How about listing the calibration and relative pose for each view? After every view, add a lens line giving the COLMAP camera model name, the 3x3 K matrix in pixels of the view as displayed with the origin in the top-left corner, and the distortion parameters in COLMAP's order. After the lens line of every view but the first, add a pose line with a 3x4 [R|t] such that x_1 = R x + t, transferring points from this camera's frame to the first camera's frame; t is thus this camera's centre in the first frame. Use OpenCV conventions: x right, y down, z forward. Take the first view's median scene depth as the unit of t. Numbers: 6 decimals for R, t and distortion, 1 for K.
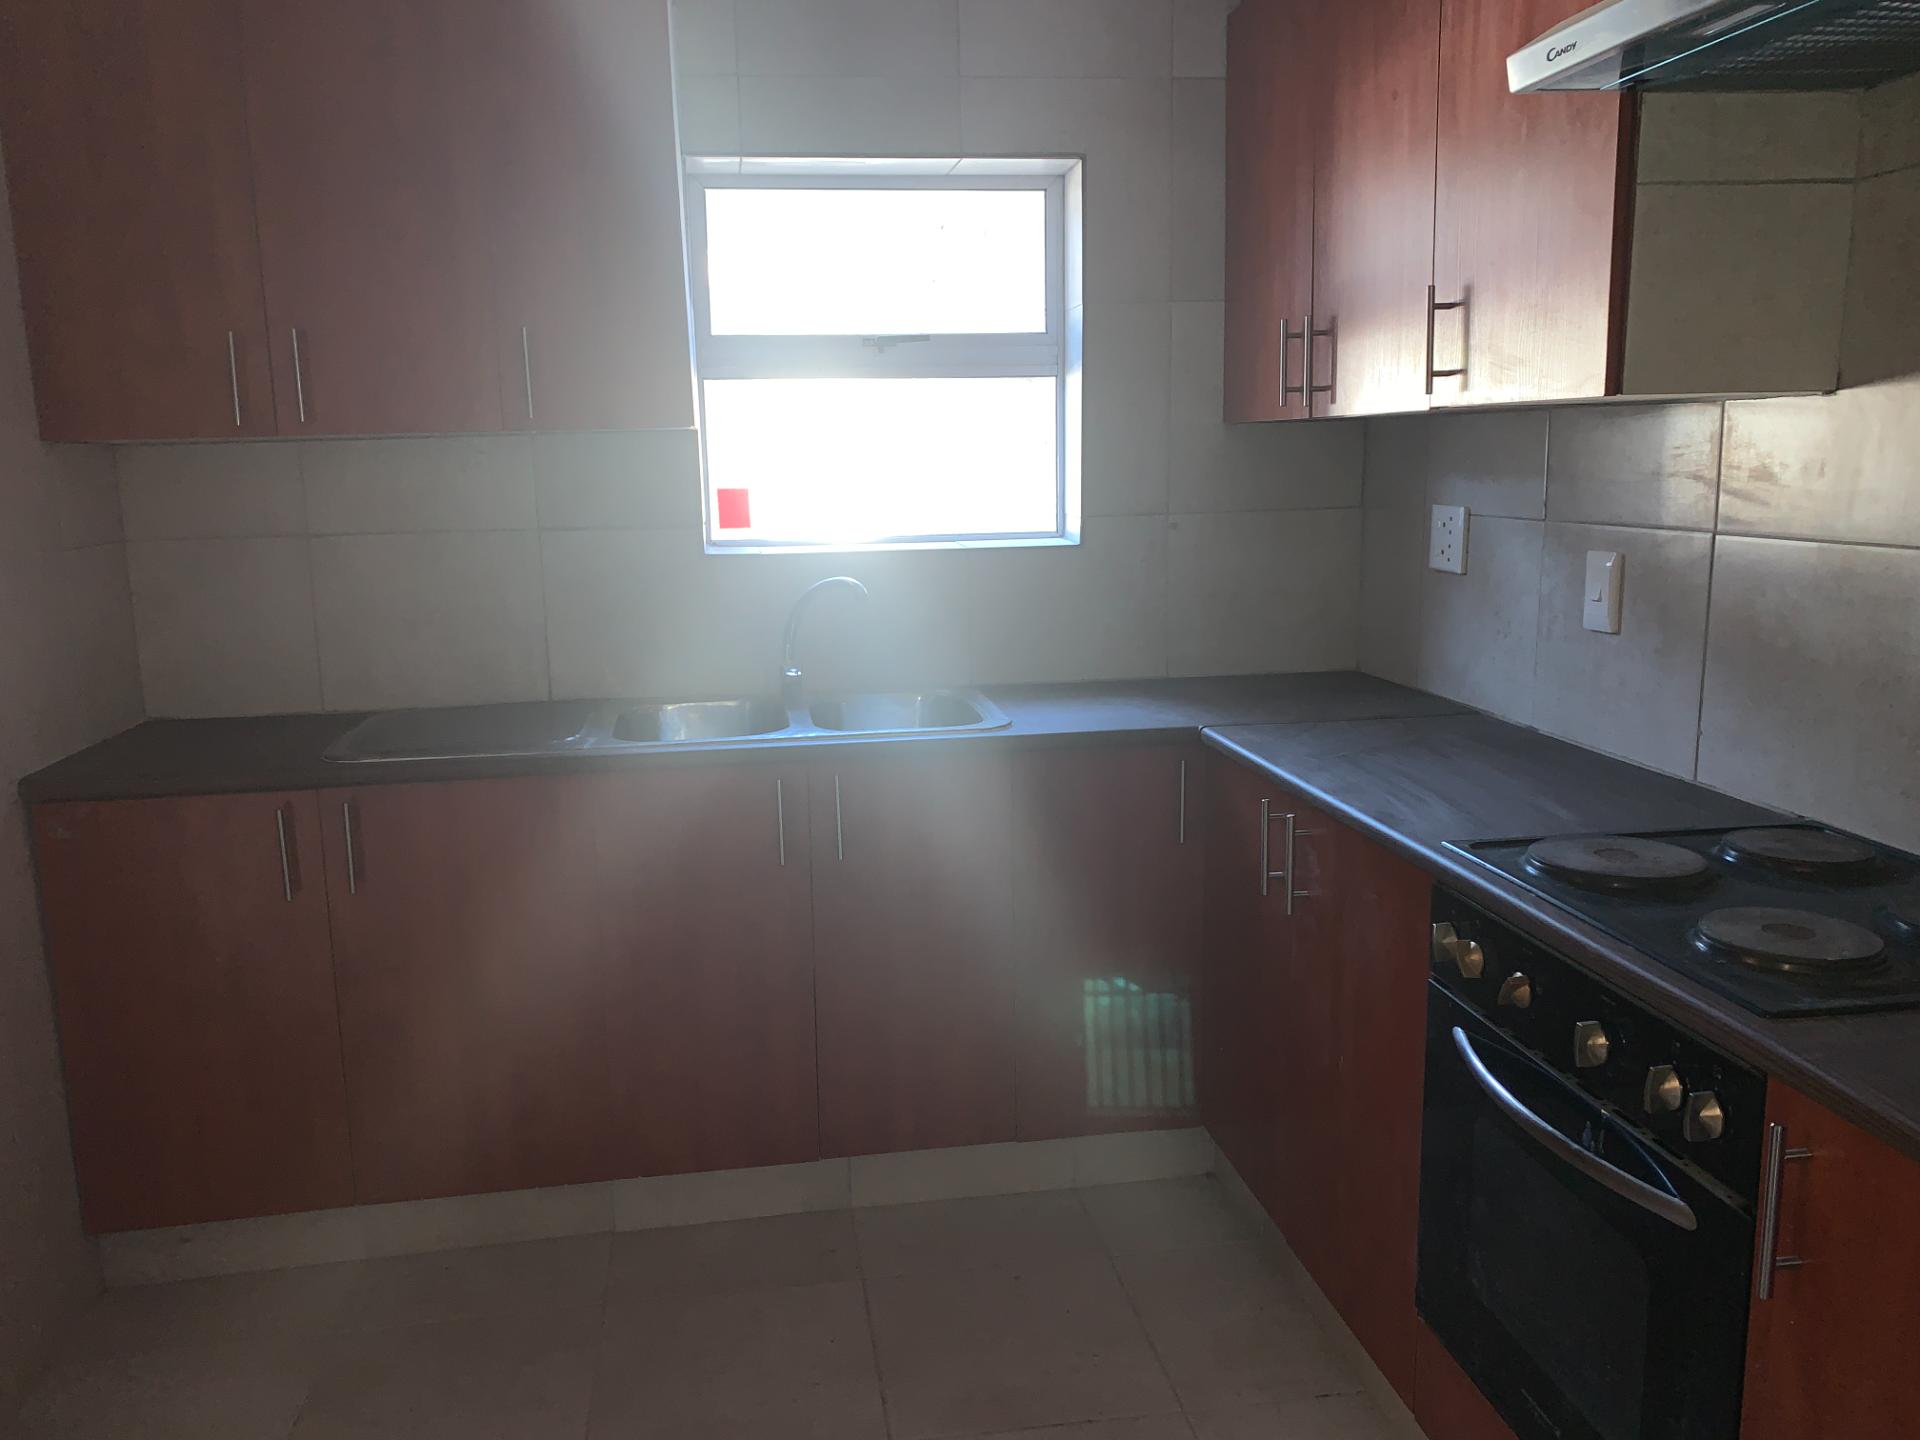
lens RADIAL K [[1466.3, 0, 949.1], [0, 1466.3, 716.6], [0, 0, 1]] dist [0.044223, -0.040467]
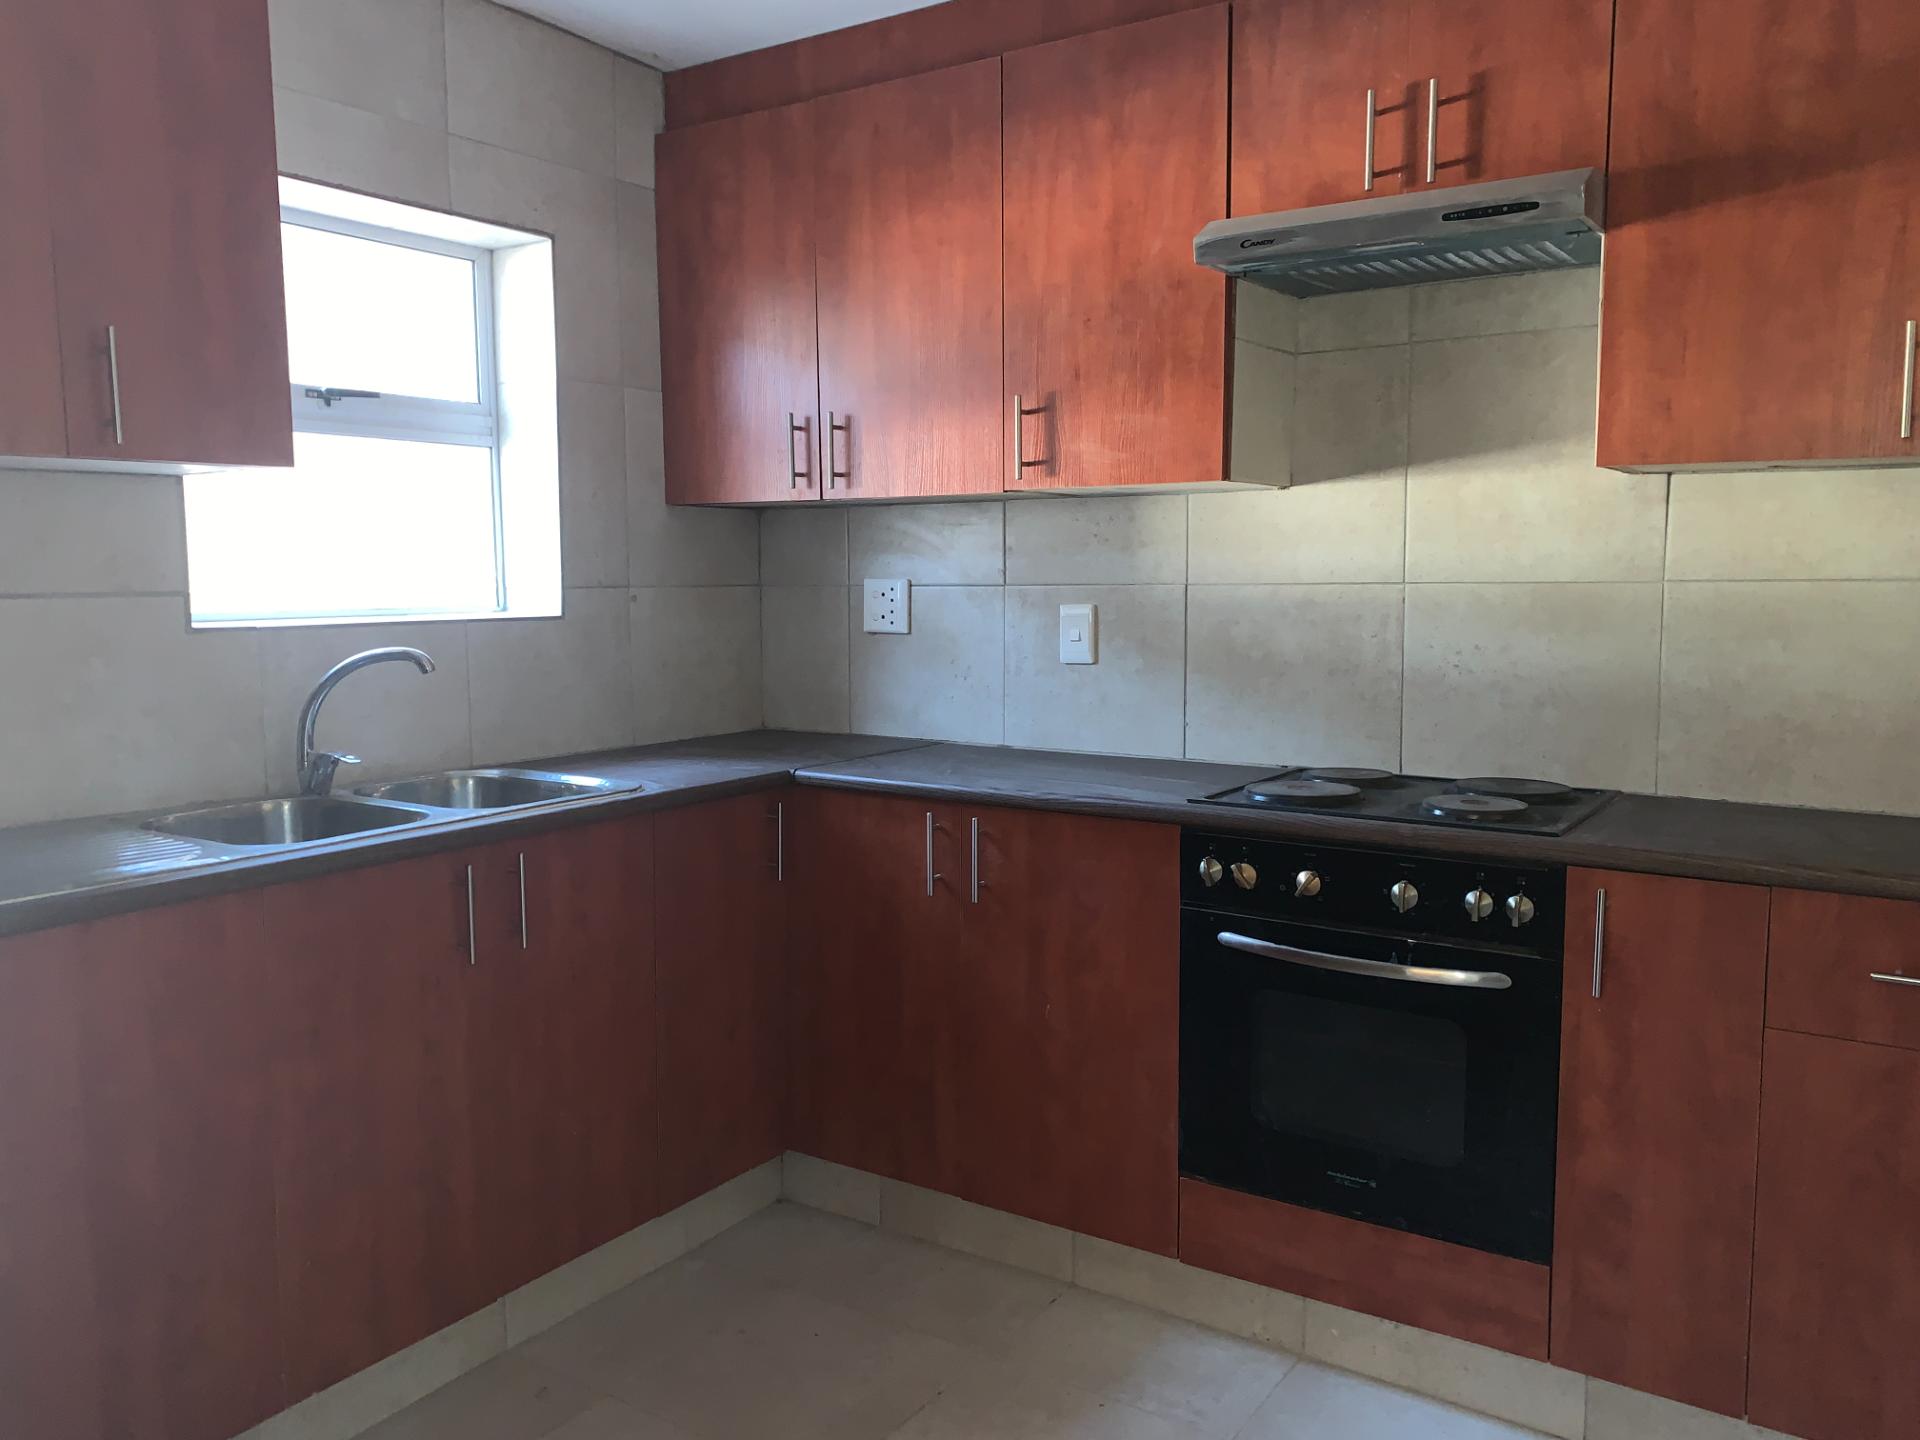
lens RADIAL K [[1466.3, 0, 949.1], [0, 1466.3, 716.6], [0, 0, 1]] dist [0.044223, -0.040467]
pose [[0.677358, -0.058735, 0.733305, -0.584572], [0.124043, 0.991654, -0.035151, 0.021740], [-0.725121, 0.114771, 0.678990, 0.178580]]
